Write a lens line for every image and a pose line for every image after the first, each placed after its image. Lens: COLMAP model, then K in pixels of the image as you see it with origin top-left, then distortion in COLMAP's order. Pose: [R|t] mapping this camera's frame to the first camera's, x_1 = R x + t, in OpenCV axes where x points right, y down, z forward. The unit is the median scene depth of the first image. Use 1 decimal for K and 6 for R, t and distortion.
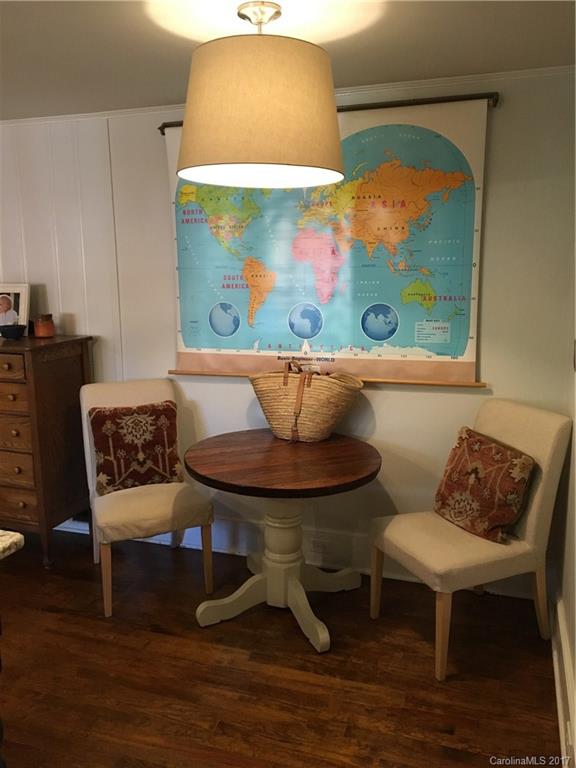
lens RADIAL K [[644.6, 0, 288.0], [0, 644.6, 384.0], [0, 0, 1]] dist [0.088981, -0.137815]
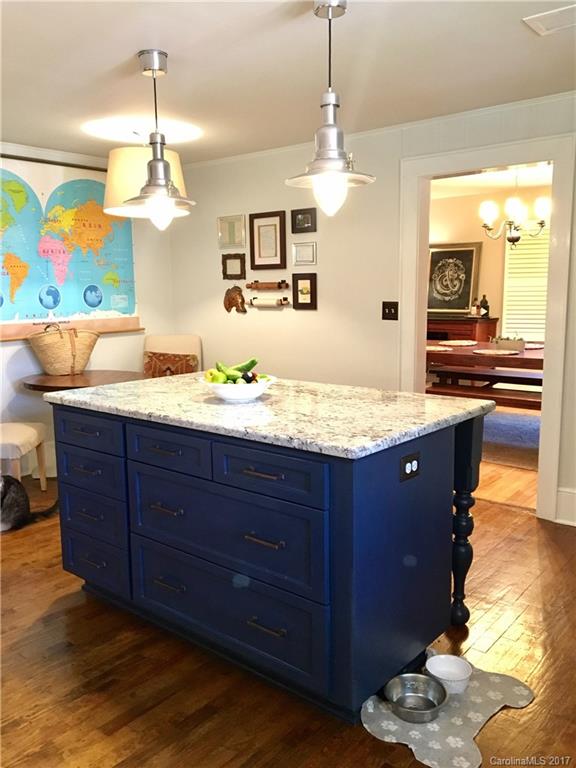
lens RADIAL K [[644.6, 0, 288.0], [0, 644.6, 384.0], [0, 0, 1]] dist [0.088981, -0.137815]
pose [[0.384449, -0.147764, 0.911243, -1.208897], [0.158356, 0.983031, 0.092595, 0.049486], [-0.909463, 0.108702, 0.401325, -0.093318]]
